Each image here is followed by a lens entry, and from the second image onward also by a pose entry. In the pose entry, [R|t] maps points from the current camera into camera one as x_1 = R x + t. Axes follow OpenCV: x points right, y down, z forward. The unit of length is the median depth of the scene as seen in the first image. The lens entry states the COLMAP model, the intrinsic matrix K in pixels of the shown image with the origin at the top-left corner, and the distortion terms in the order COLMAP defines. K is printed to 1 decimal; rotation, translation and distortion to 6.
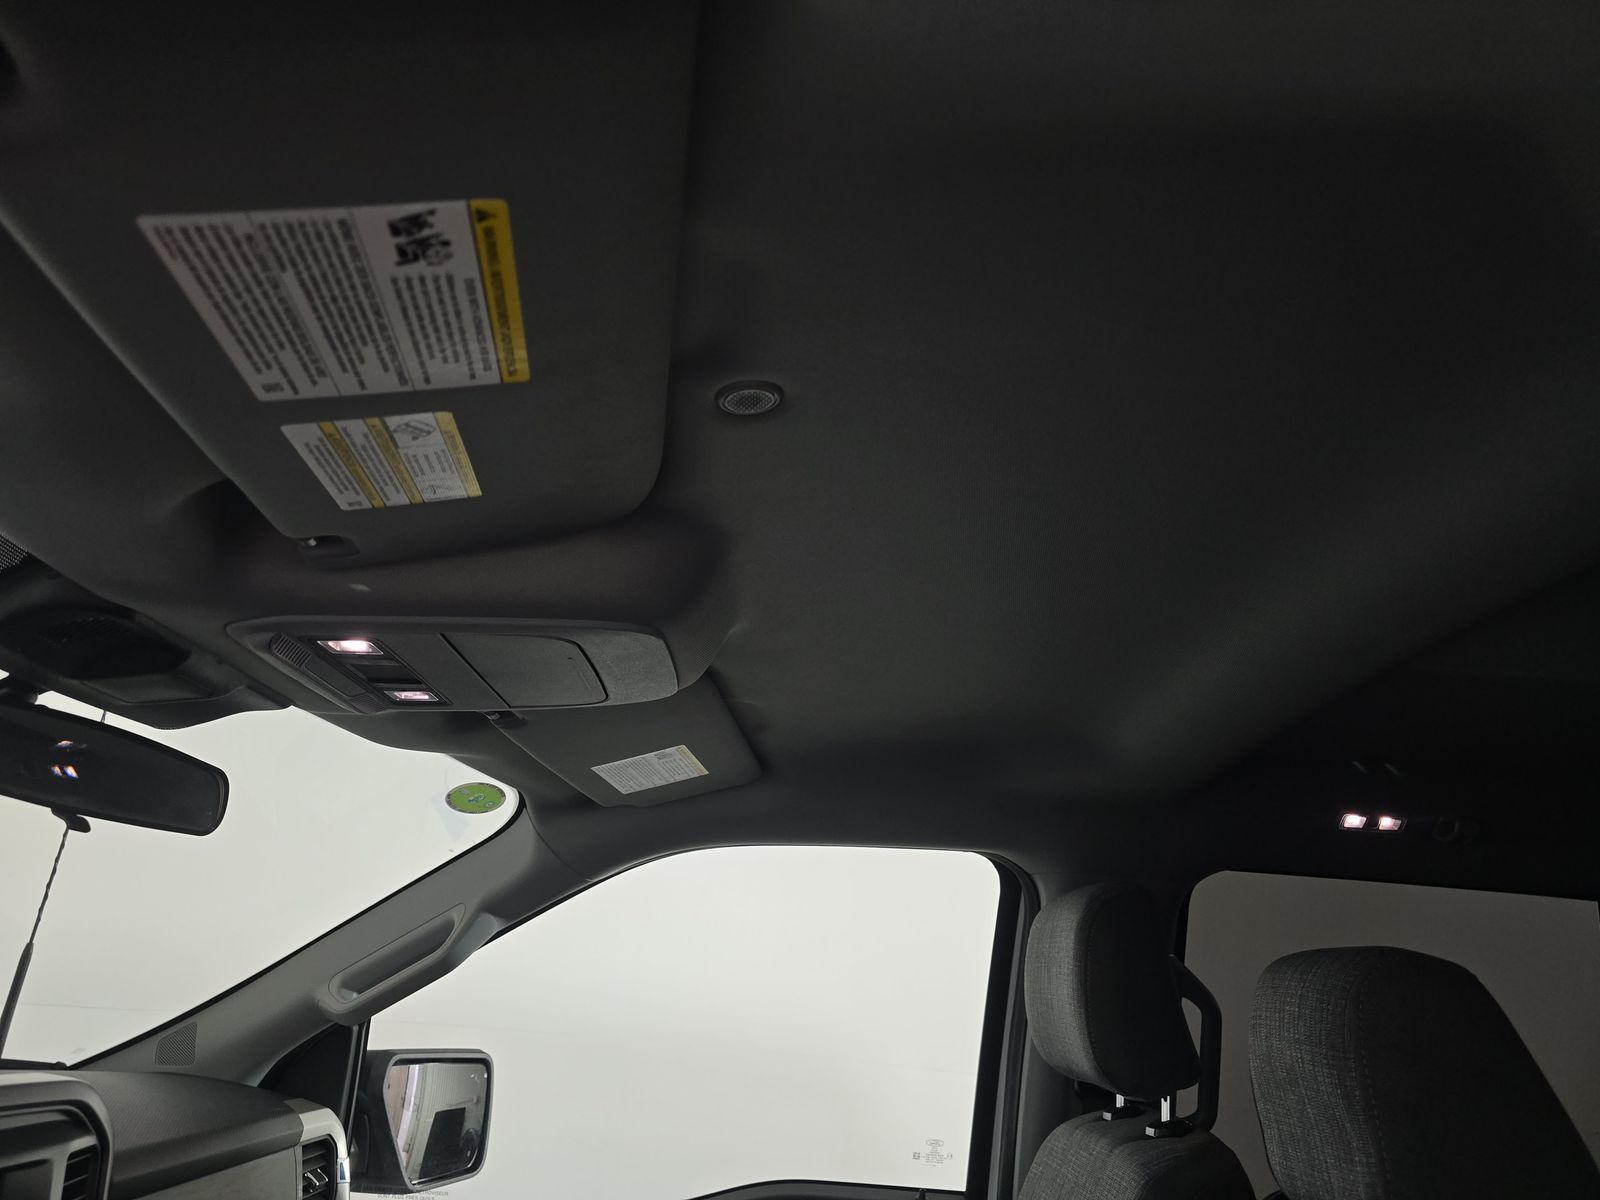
lens RADIAL K [[1062.4, 0, 800.9], [0, 1062.4, 603.2], [0, 0, 1]] dist [0.036959, -0.012459]
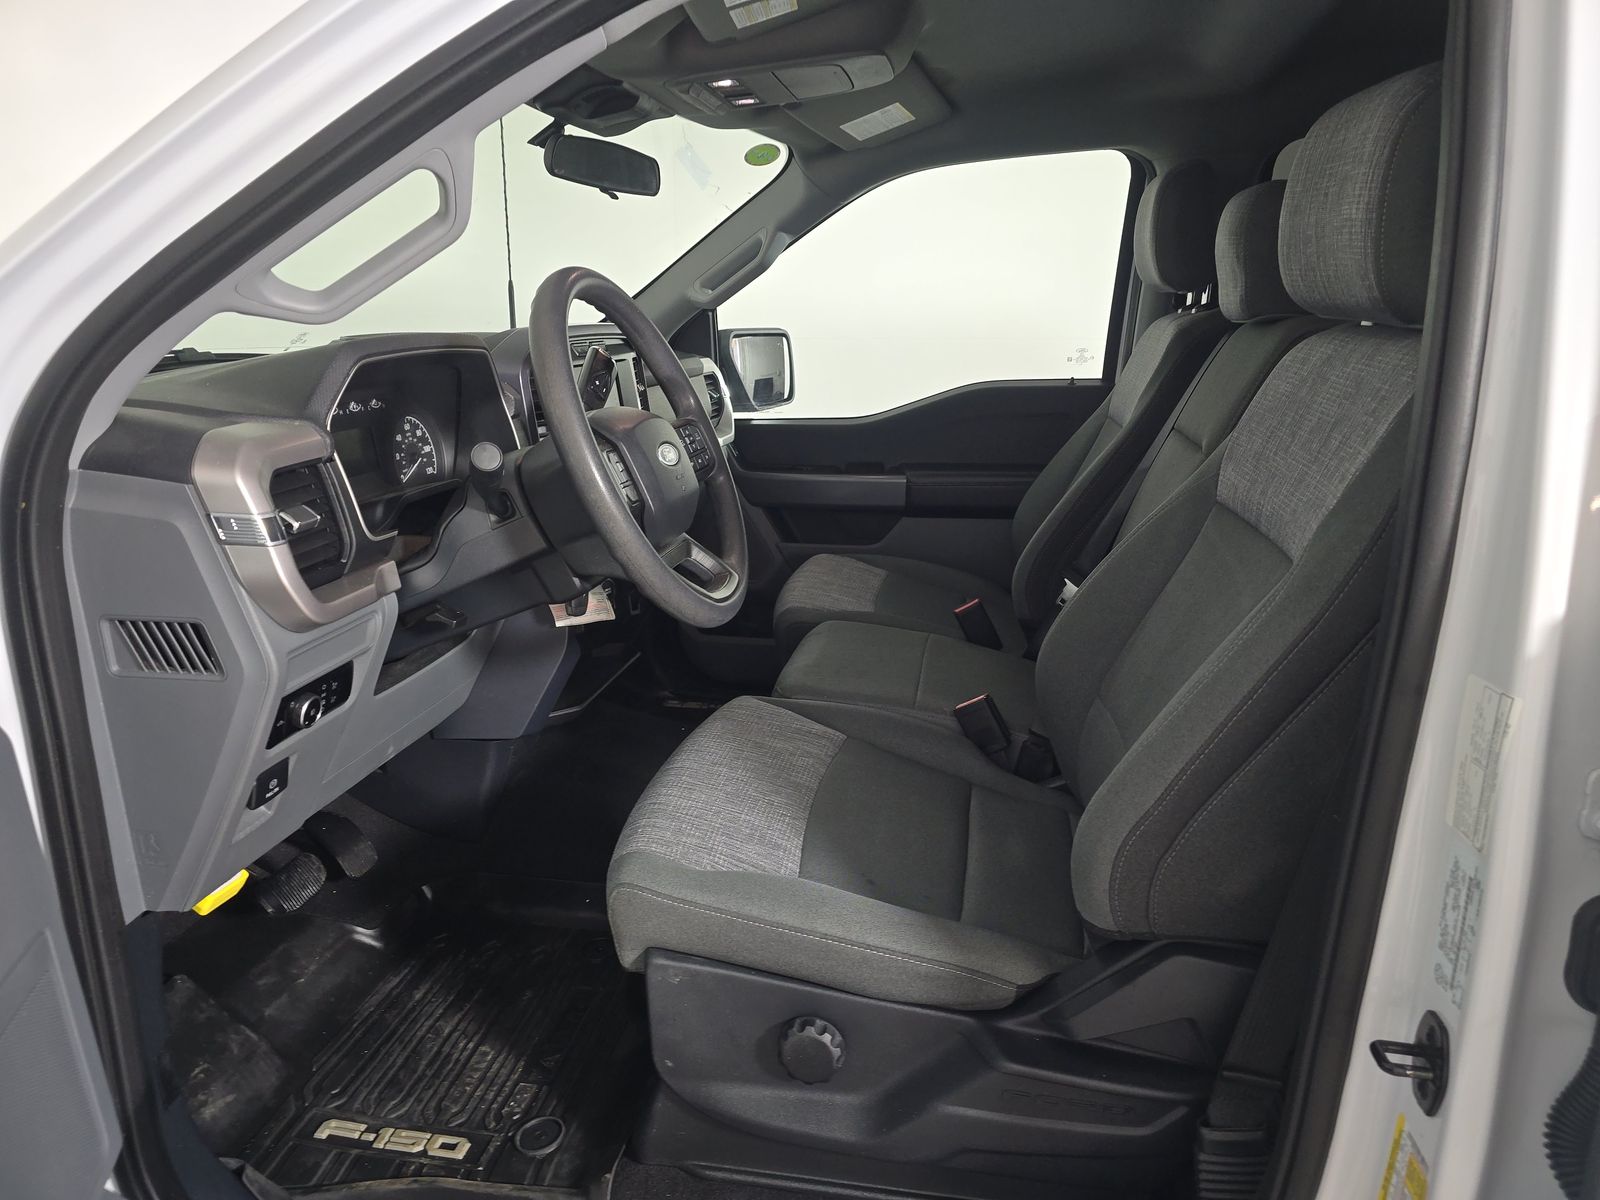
lens RADIAL K [[1062.4, 0, 804.5], [0, 1062.4, 606.4], [0, 0, 1]] dist [0.036959, -0.012459]
pose [[0.977168, -0.036139, -0.209373, 0.048523], [0.150317, 0.814022, 0.561046, -0.140942], [0.150159, -0.579708, 0.800869, -0.589503]]
